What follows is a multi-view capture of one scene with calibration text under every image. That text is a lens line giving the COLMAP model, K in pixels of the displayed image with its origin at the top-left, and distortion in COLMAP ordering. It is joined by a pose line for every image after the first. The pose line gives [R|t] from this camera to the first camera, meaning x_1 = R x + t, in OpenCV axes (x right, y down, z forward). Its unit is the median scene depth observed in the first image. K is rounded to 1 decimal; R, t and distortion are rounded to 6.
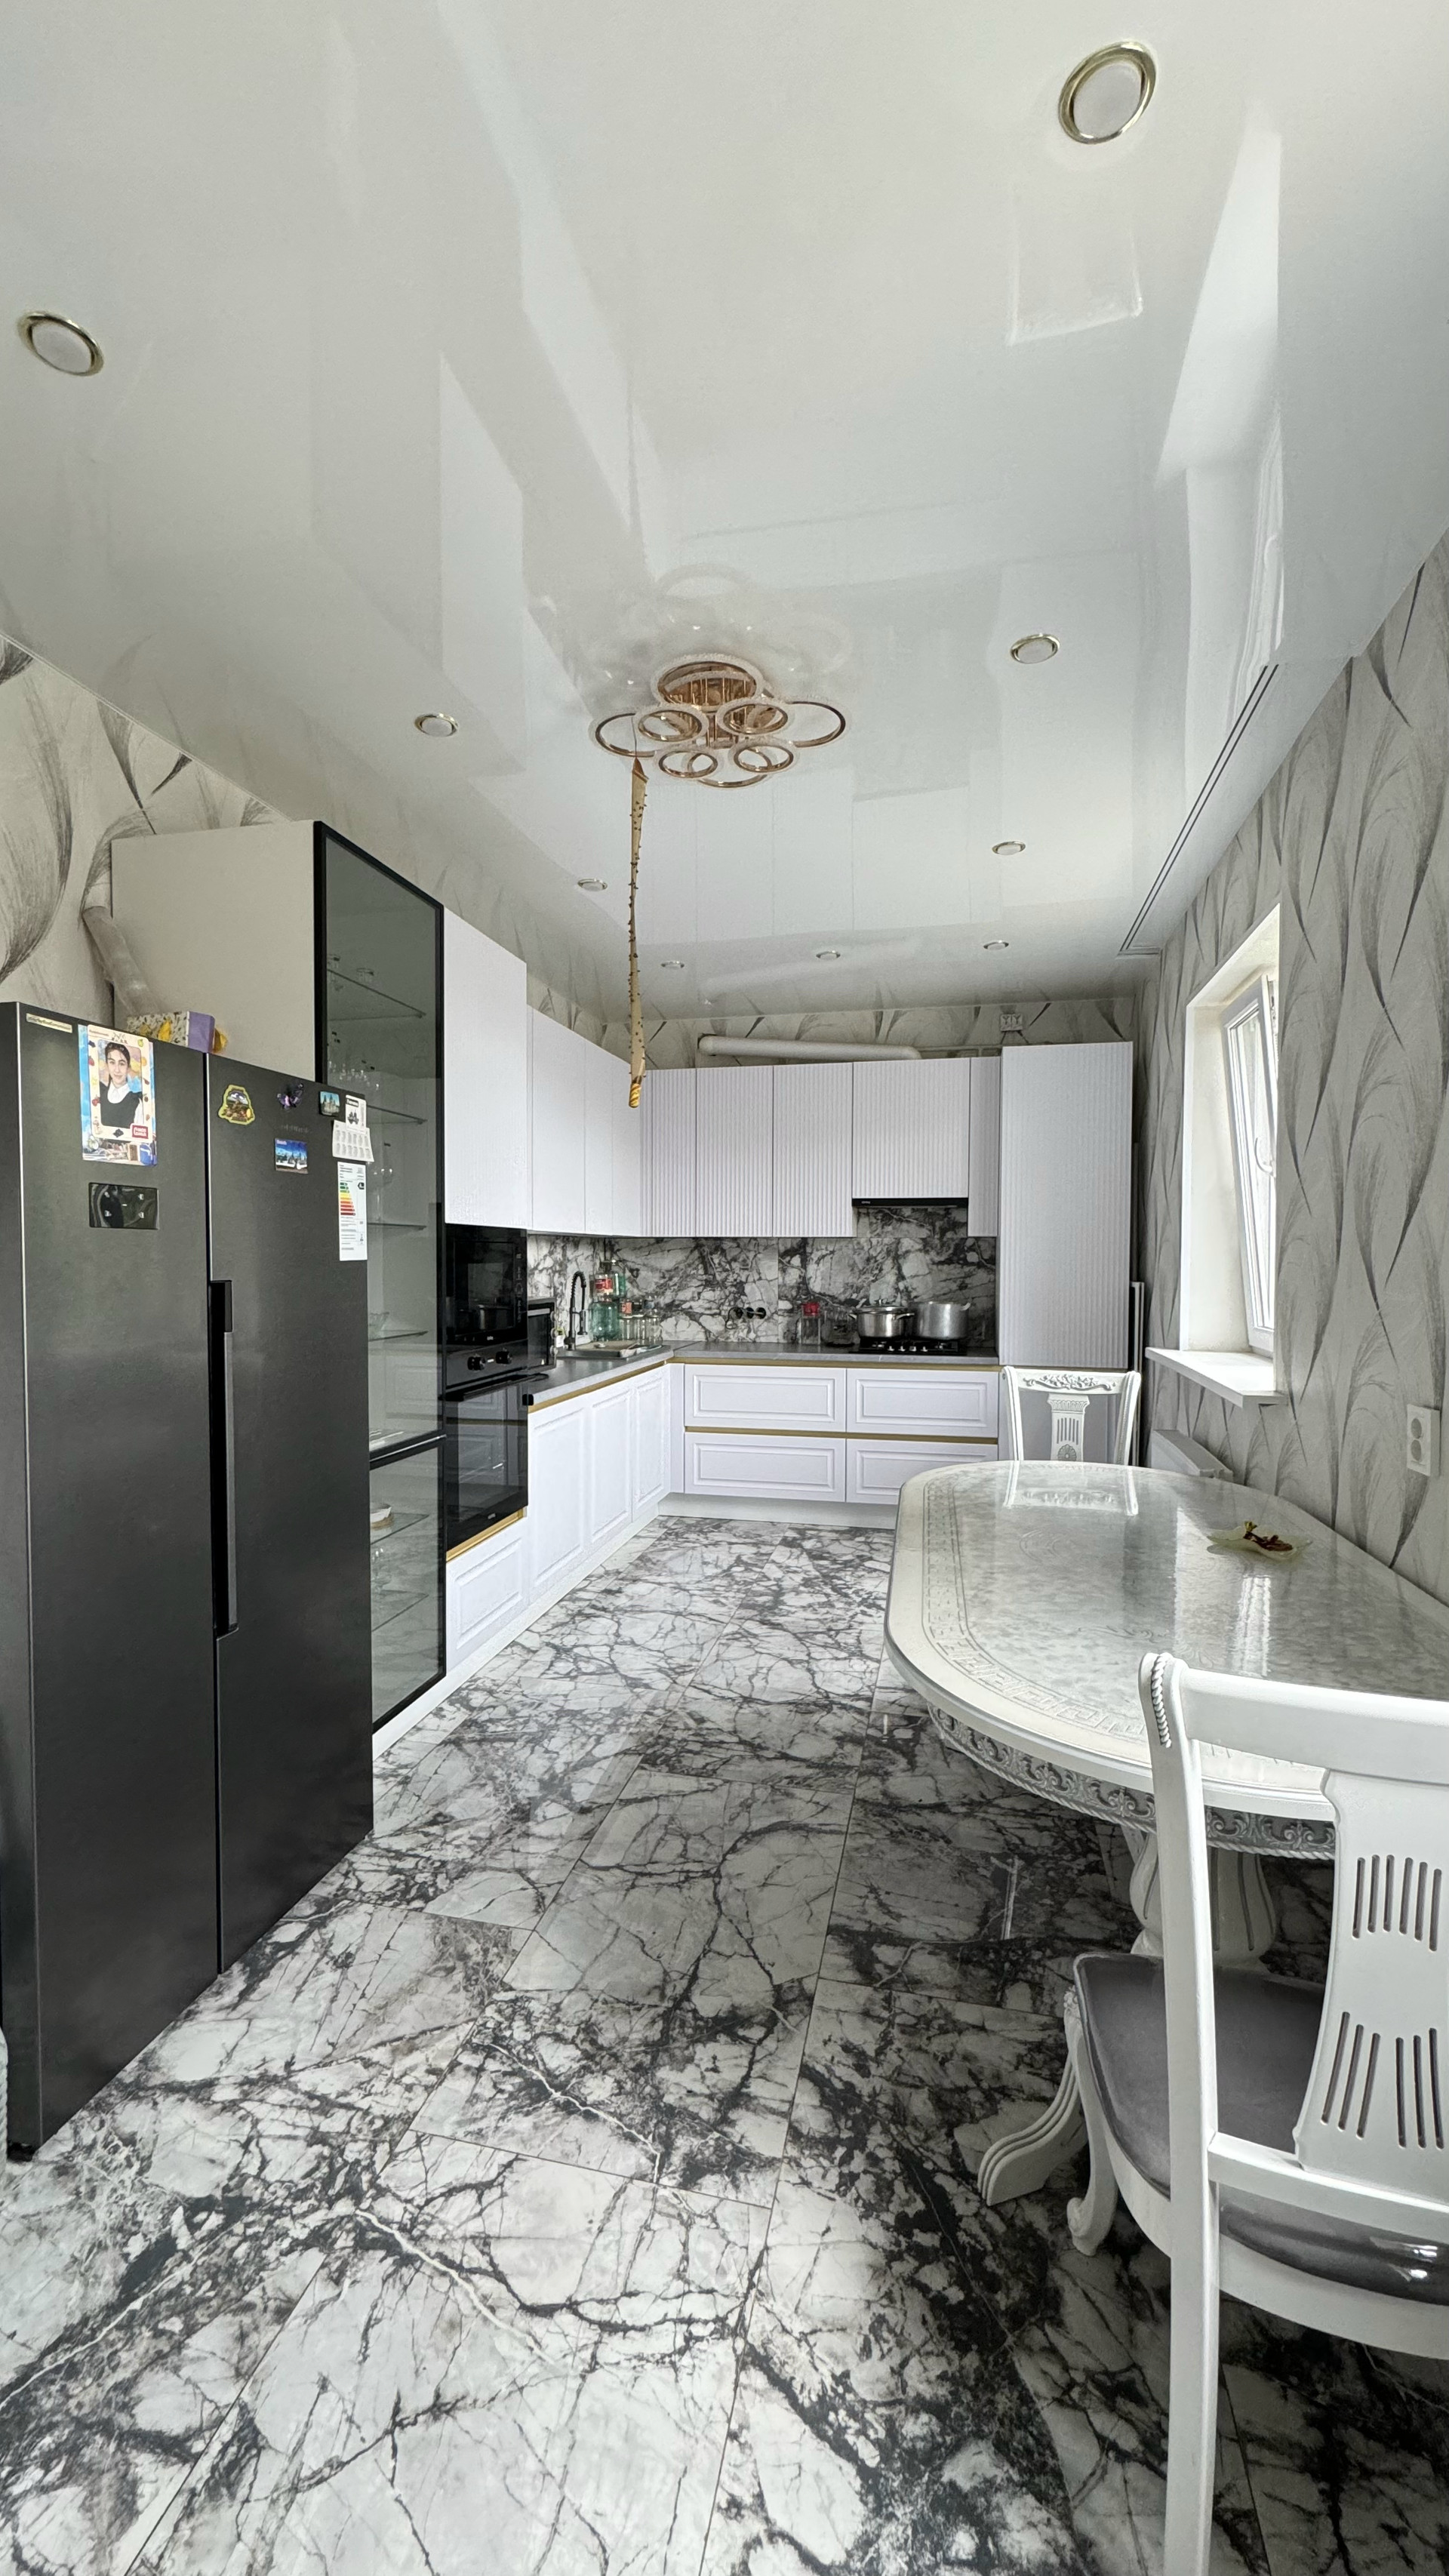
lens RADIAL K [[1029.0, 0, 721.8], [0, 1029.0, 1287.9], [0, 0, 1]] dist [0.000752, -0.000631]
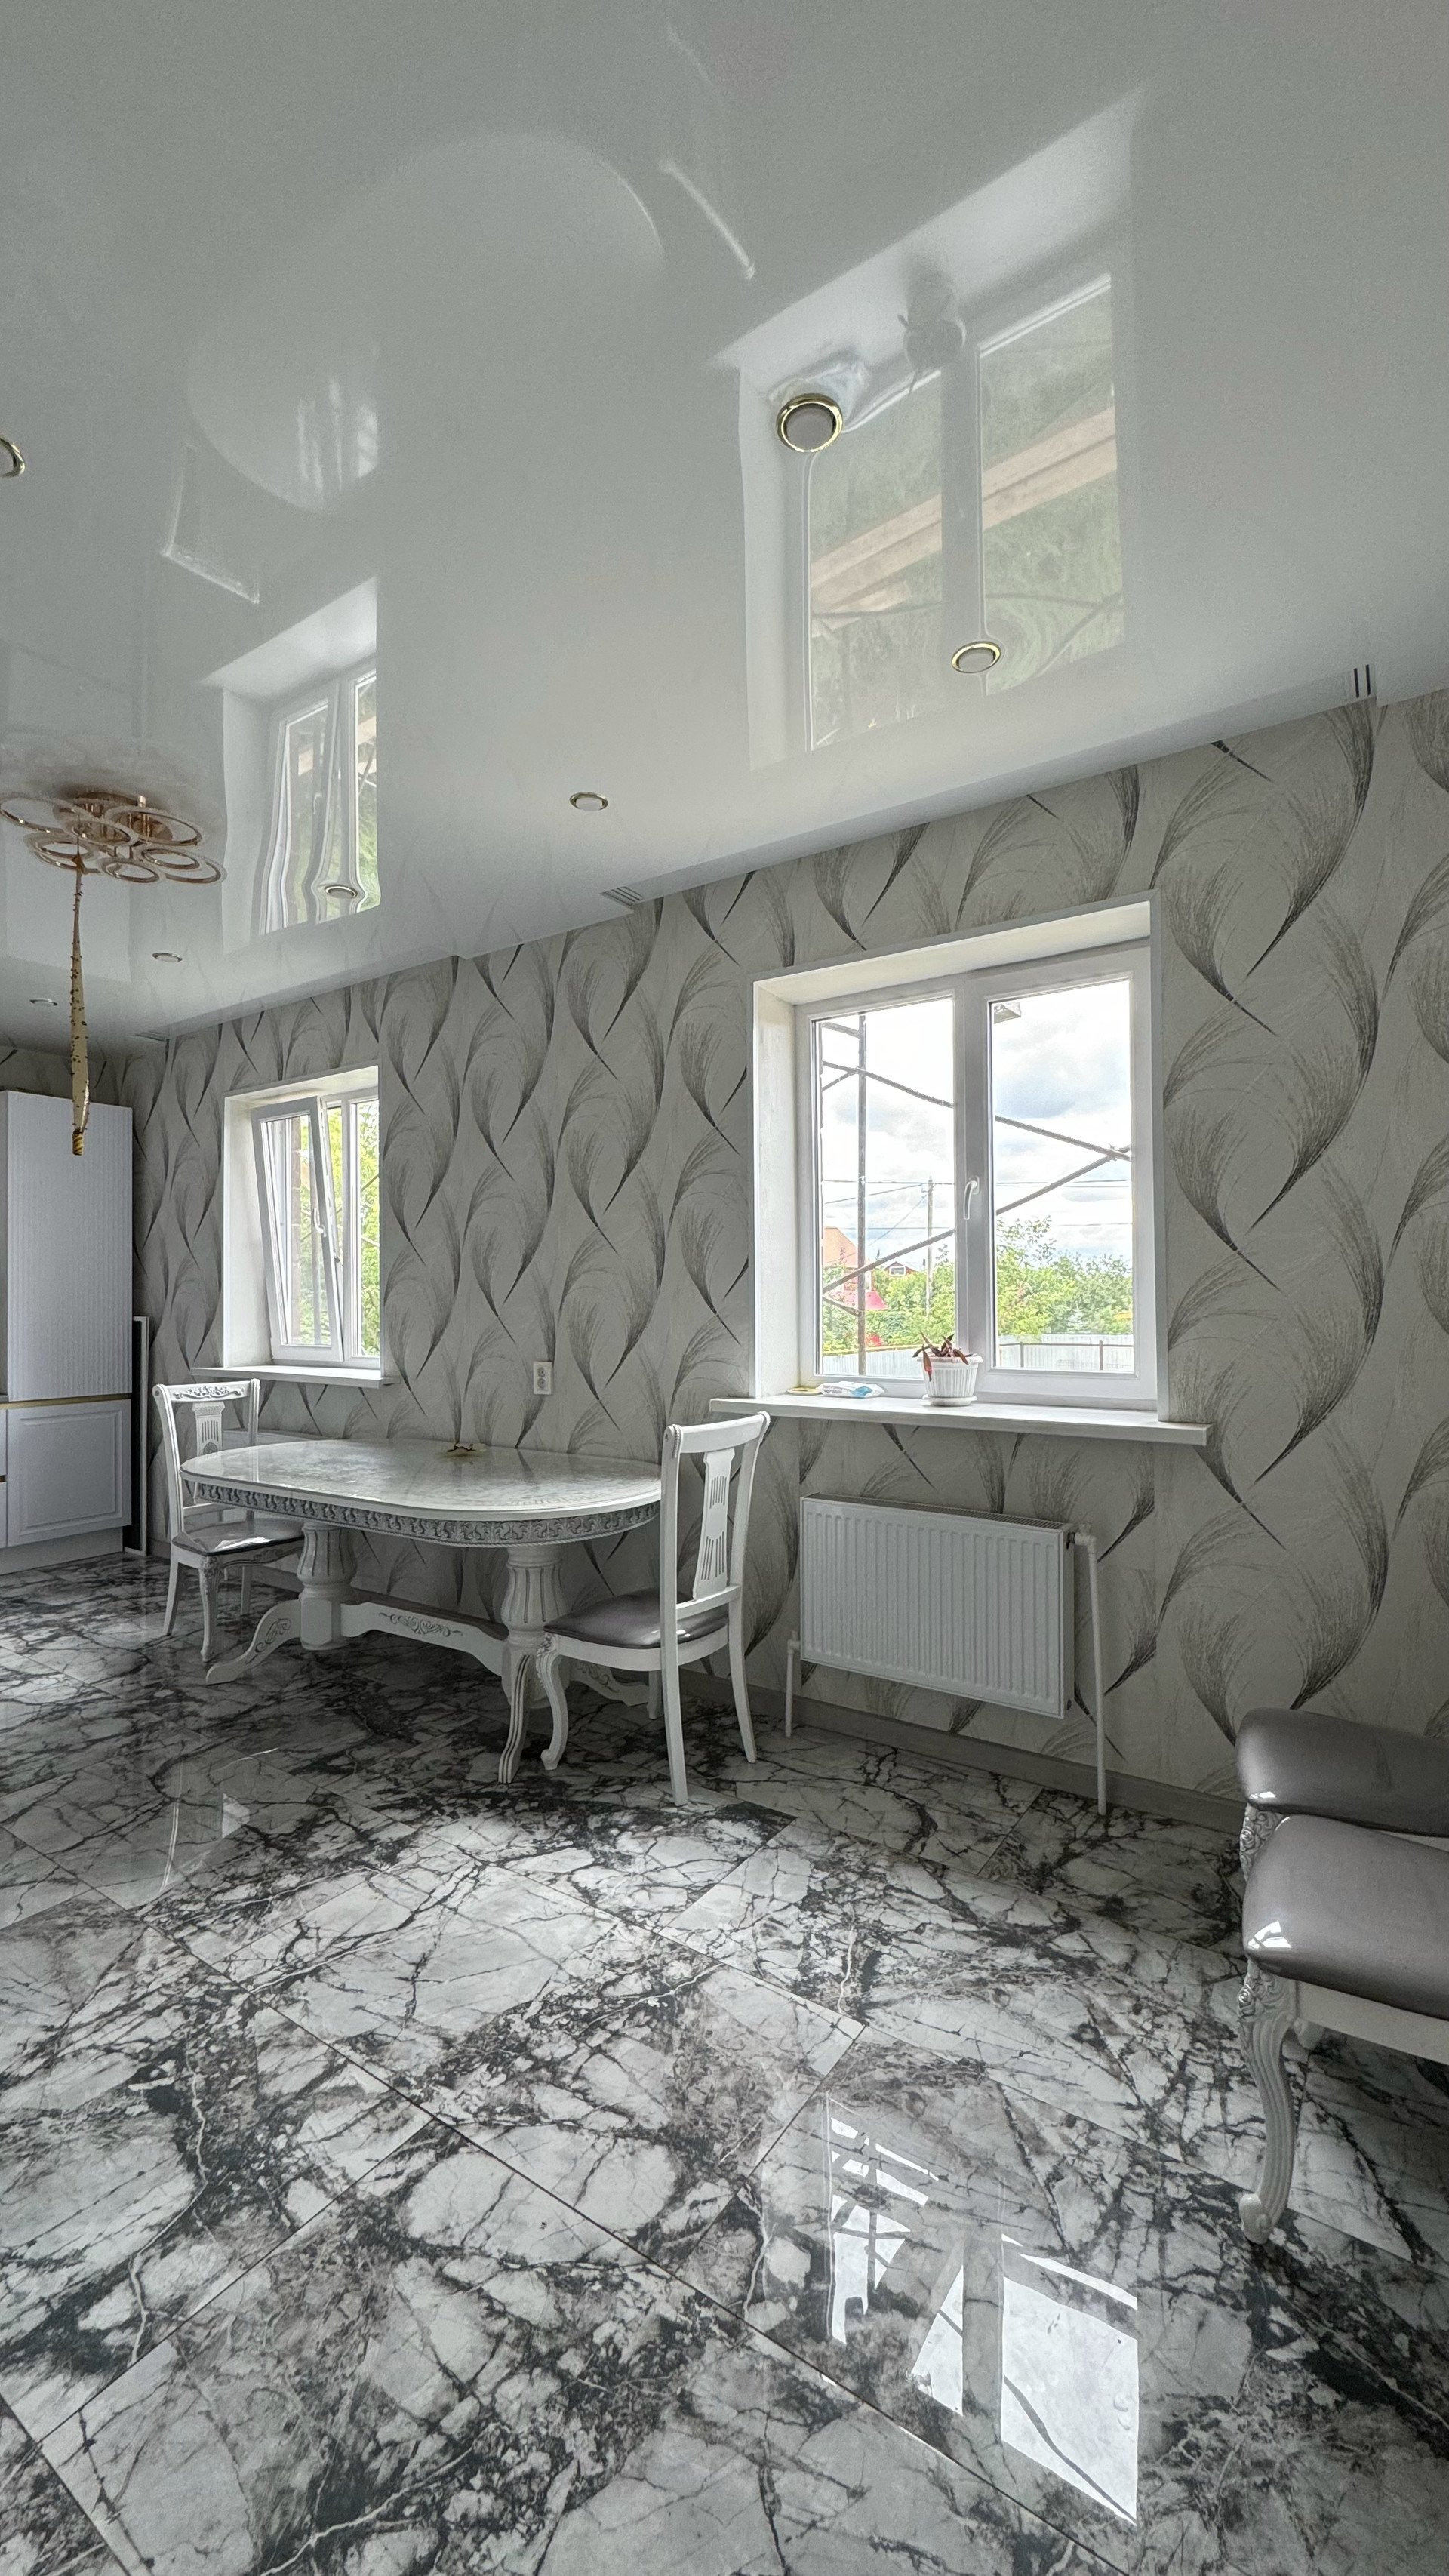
lens RADIAL K [[1029.0, 0, 726.0], [0, 1029.0, 1291.1], [0, 0, 1]] dist [0.000752, -0.000631]
pose [[0.364945, 0.000376, 0.931029, -1.197866], [0.036357, 0.999231, -0.014654, 0.019840], [-0.930319, 0.039198, 0.364651, -0.091918]]
